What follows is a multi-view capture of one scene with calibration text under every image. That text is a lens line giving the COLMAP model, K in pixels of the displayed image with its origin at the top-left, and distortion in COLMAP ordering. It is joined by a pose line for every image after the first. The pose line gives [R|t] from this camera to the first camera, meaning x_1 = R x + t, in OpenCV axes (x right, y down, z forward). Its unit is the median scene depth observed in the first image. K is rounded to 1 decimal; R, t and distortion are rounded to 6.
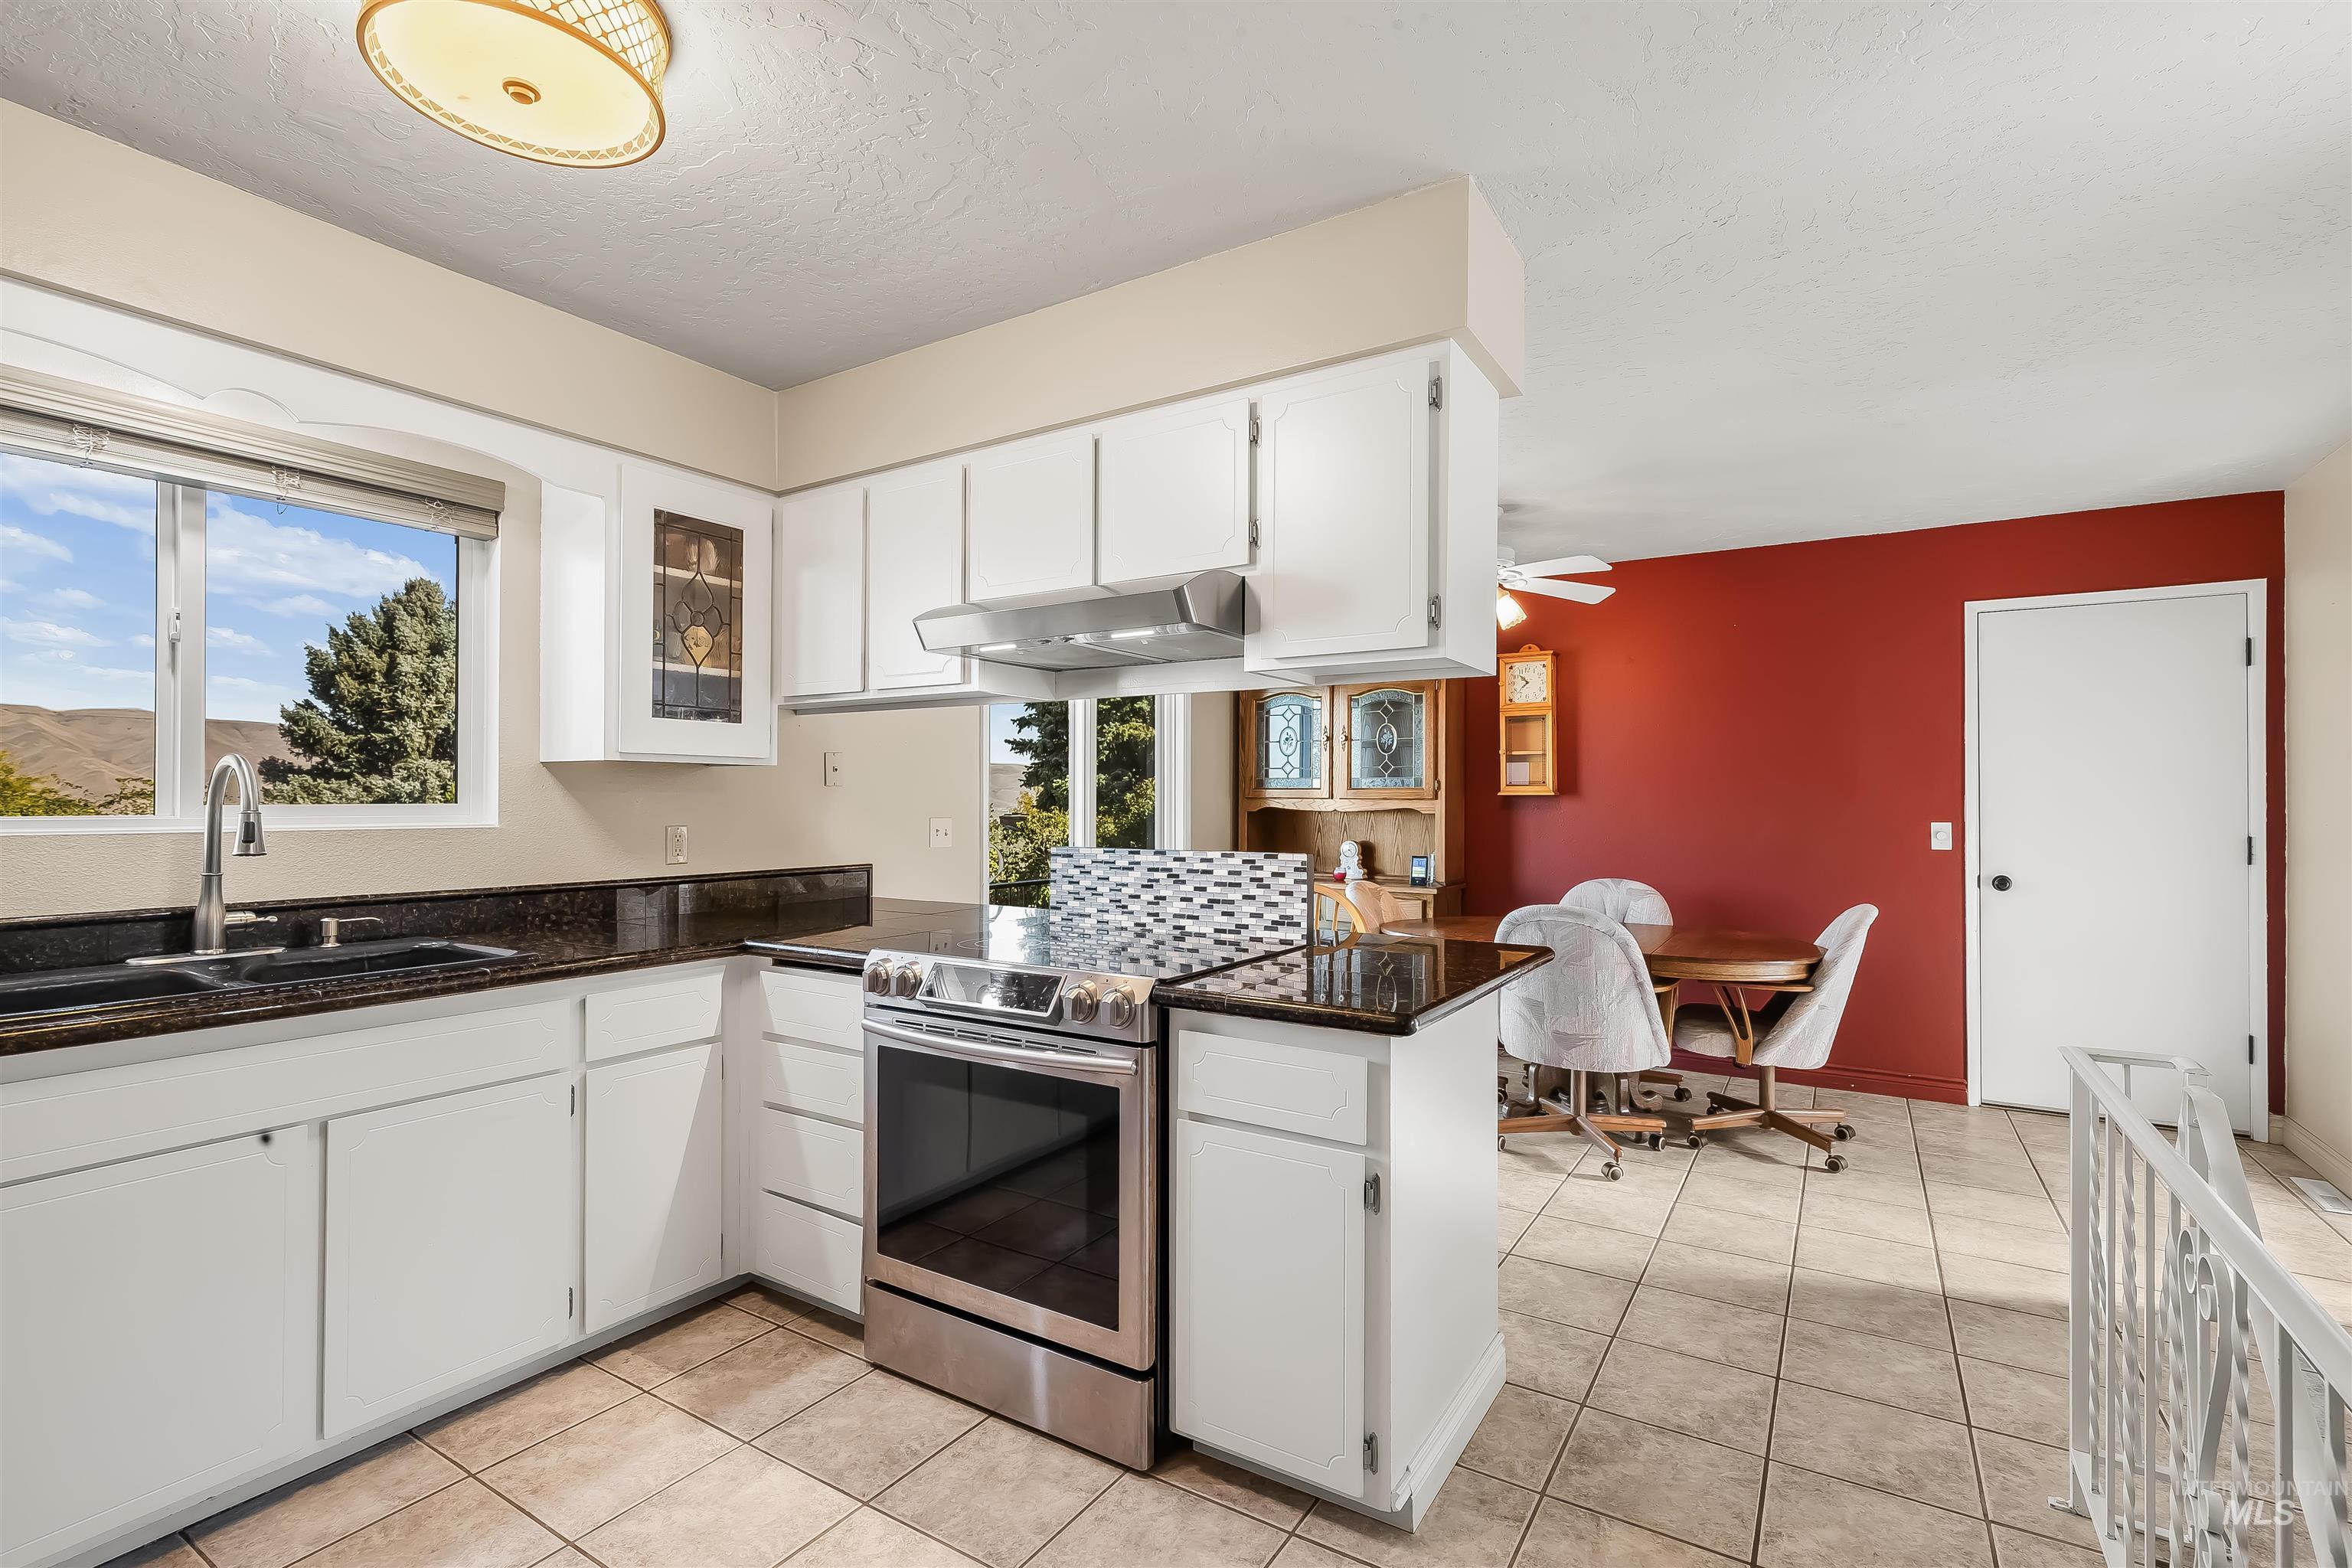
lens RADIAL K [[1080.5, 0, 1185.2], [0, 1080.5, 789.3], [0, 0, 1]] dist [-0.003870, 0.000446]
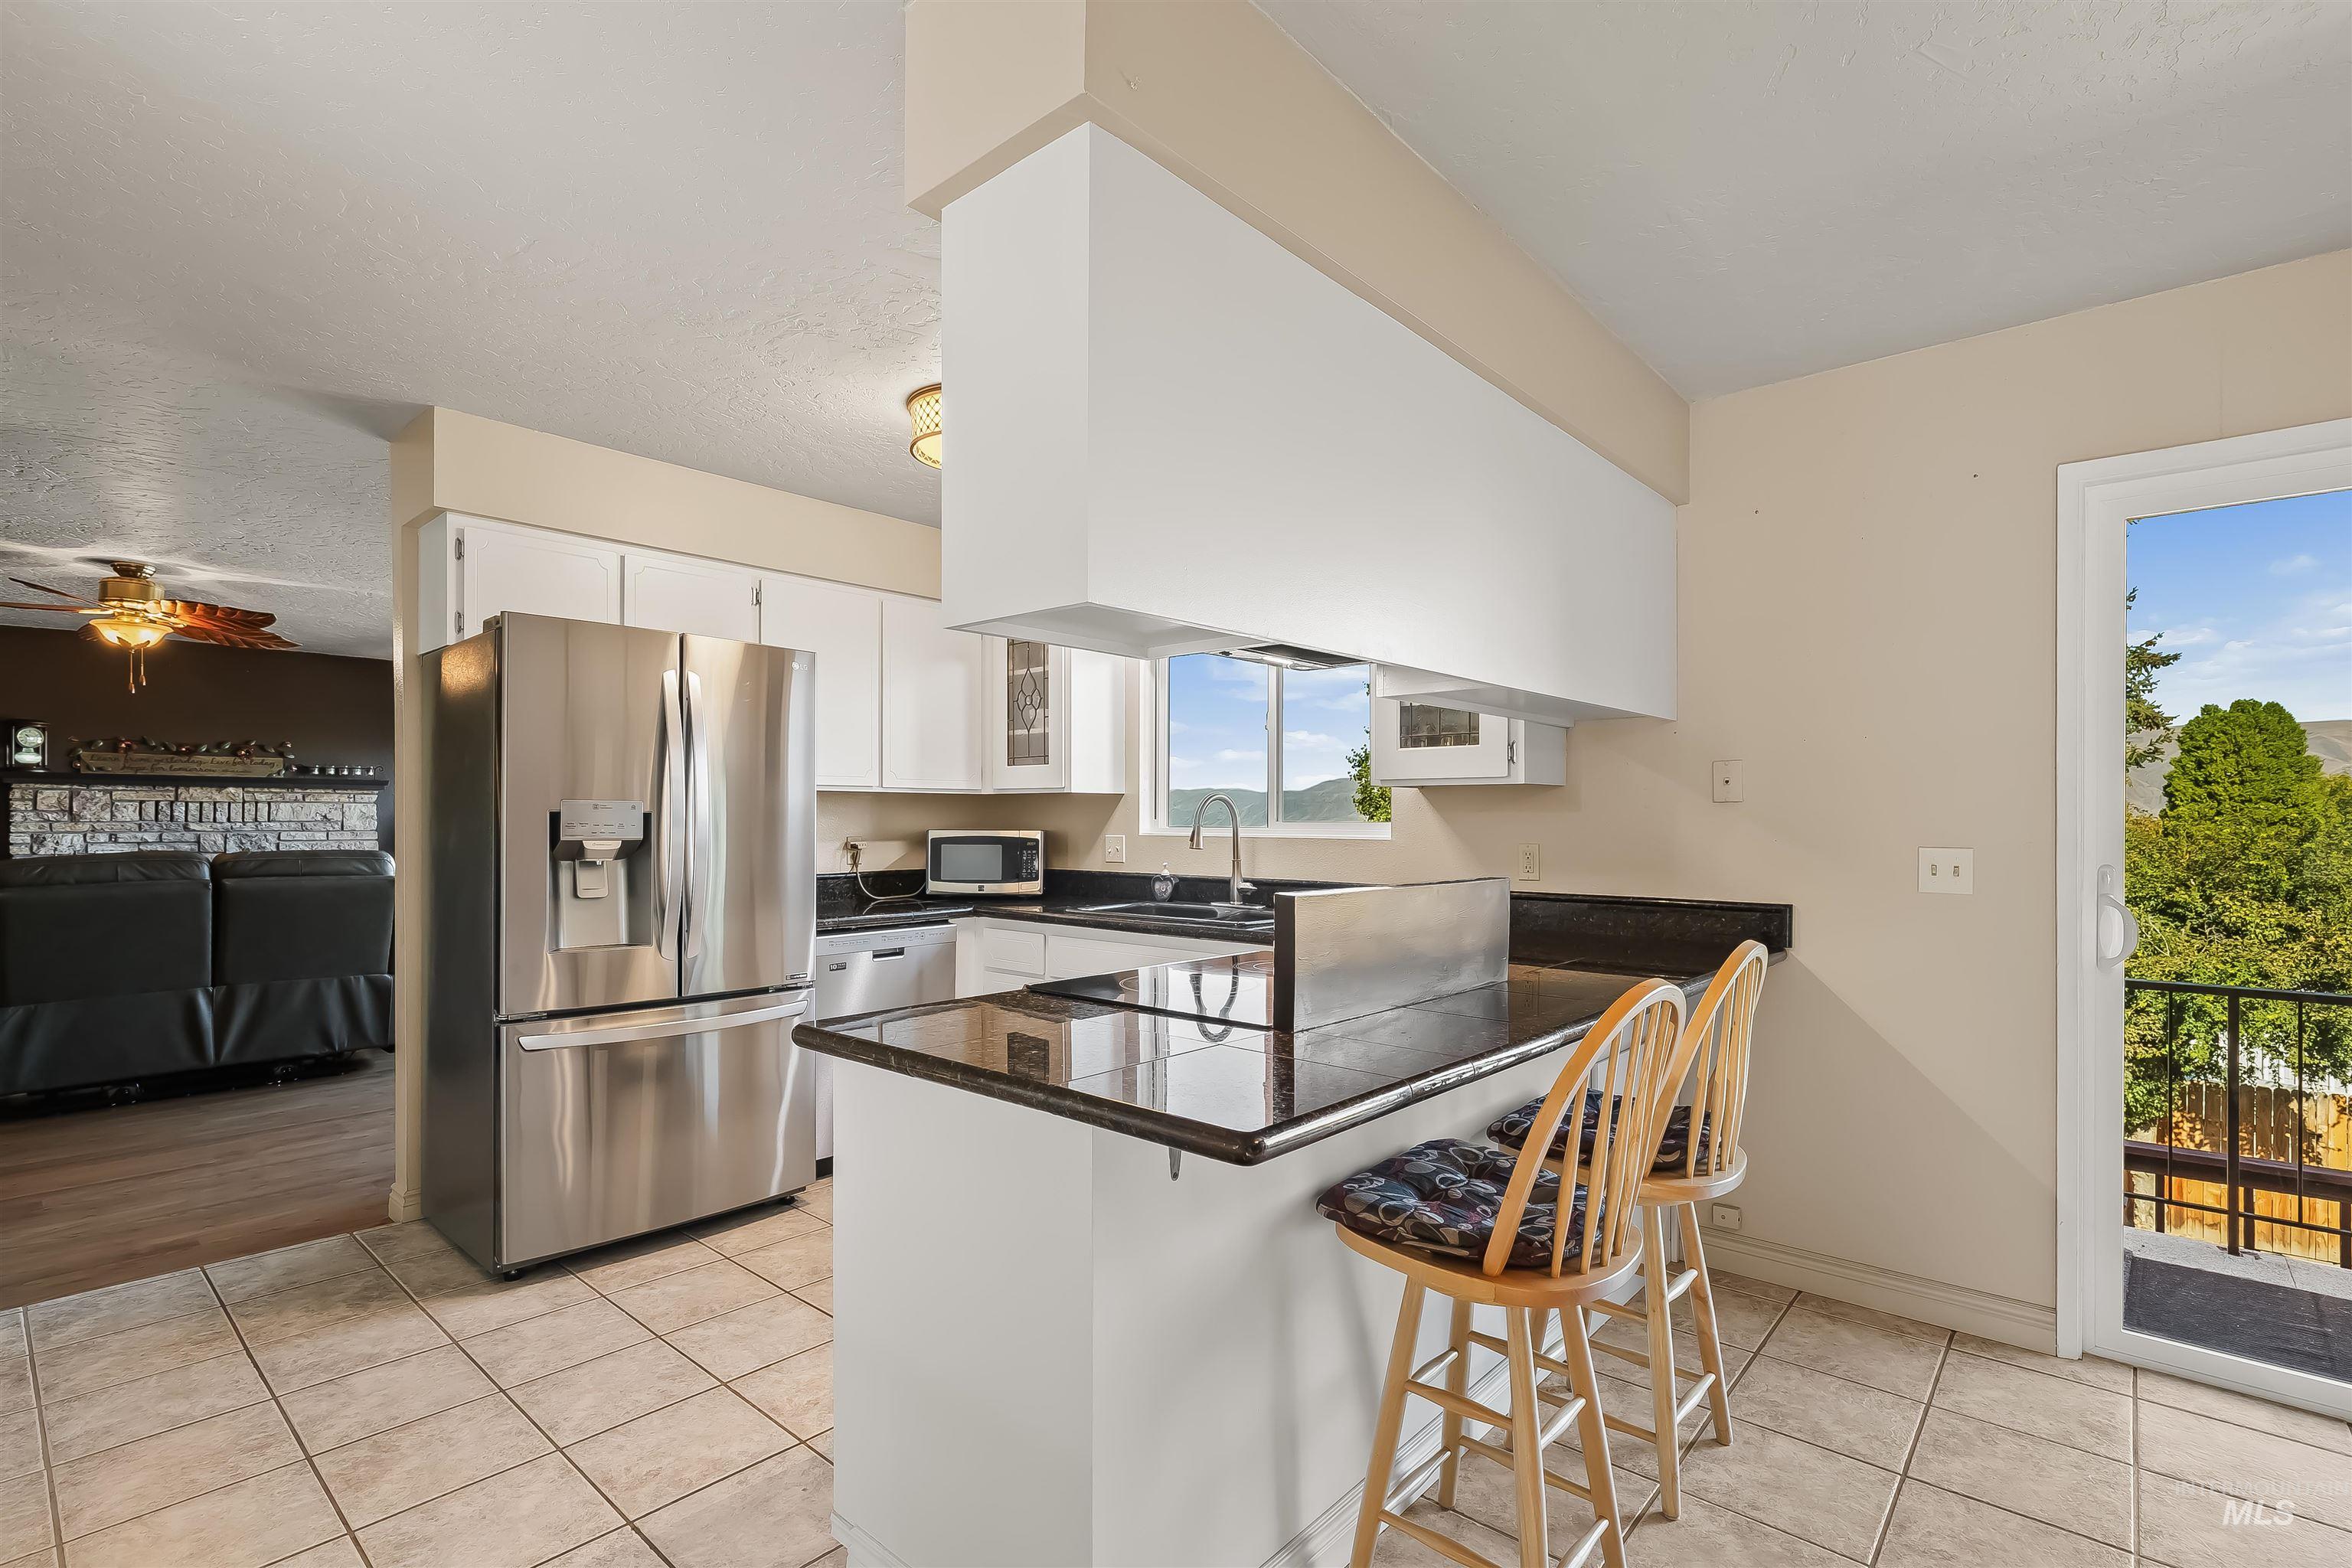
lens RADIAL K [[1080.5, 0, 1175.4], [0, 1080.5, 826.3], [0, 0, 1]] dist [-0.003870, 0.000446]
pose [[-0.176751, 0.003283, -0.984250, 0.656490], [0.005026, 0.999984, 0.002433, 0.013547], [0.984243, -0.004517, -0.176764, 0.915525]]
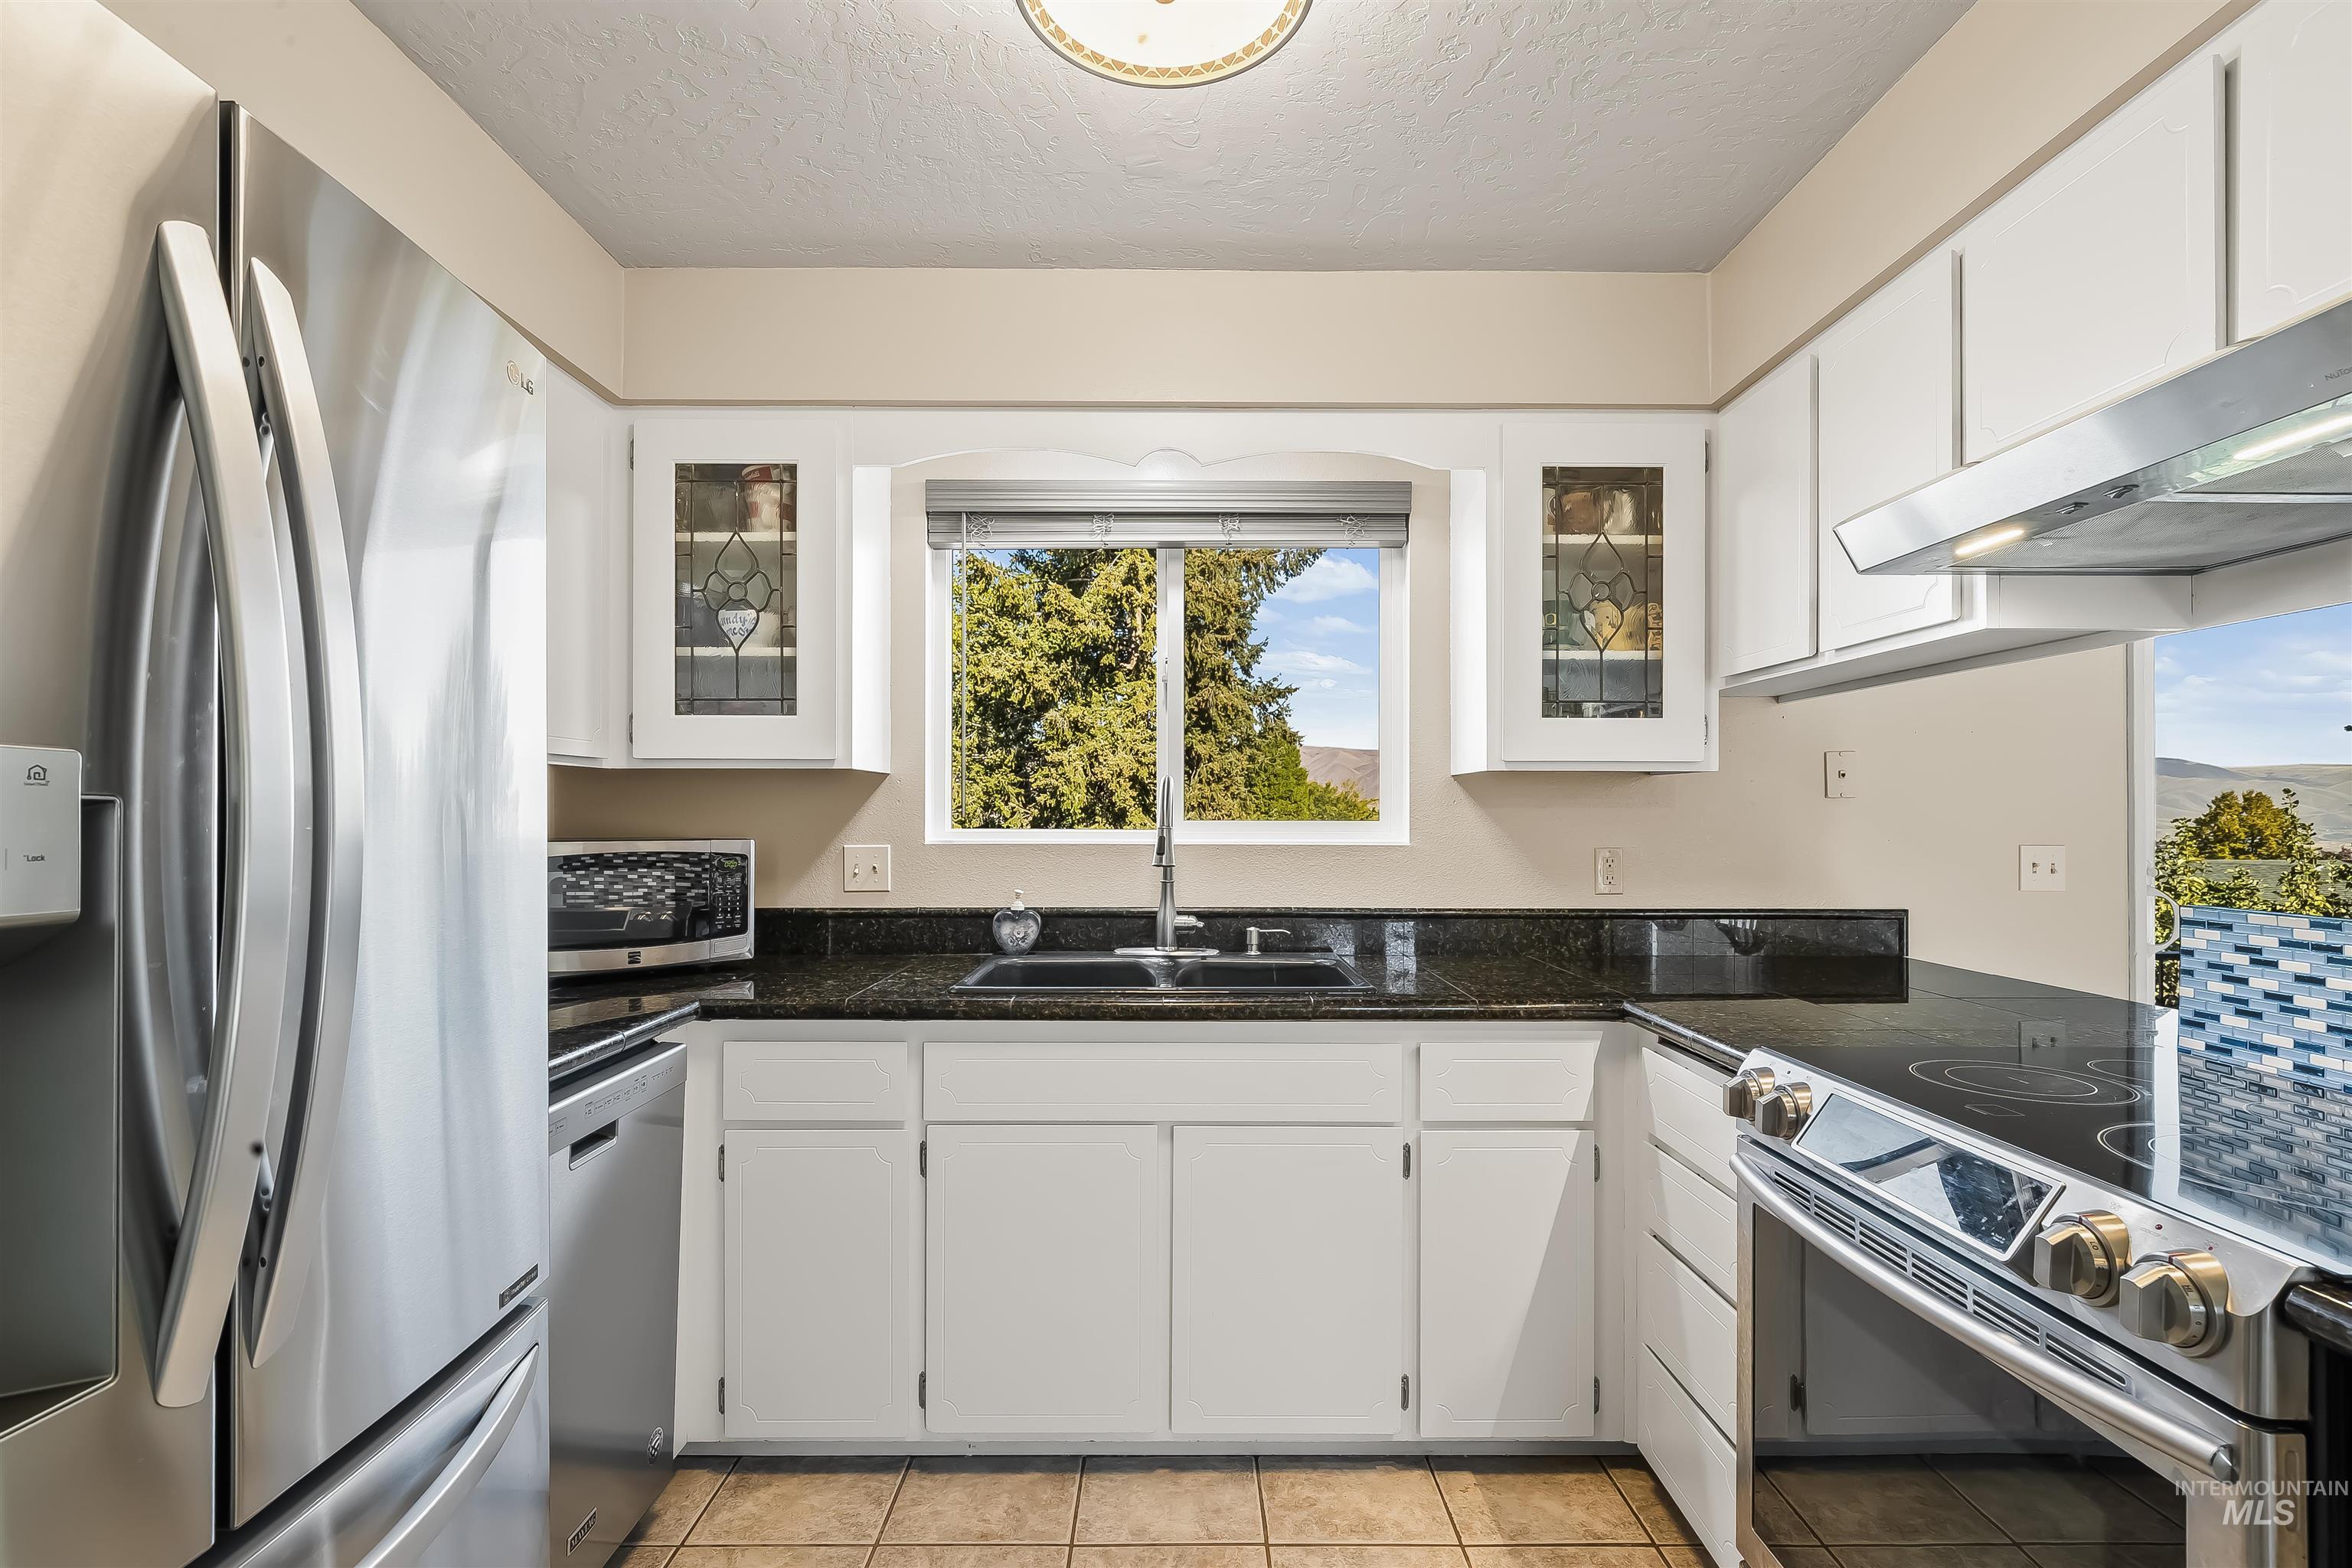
lens RADIAL K [[1080.5, 0, 1199.2], [0, 1080.5, 807.8], [0, 0, 1]] dist [-0.003870, 0.000446]
pose [[0.533951, -0.006115, -0.845493, 0.065743], [0.006203, 0.999975, -0.003315, 0.003685], [0.845492, -0.003474, 0.533976, 0.313335]]
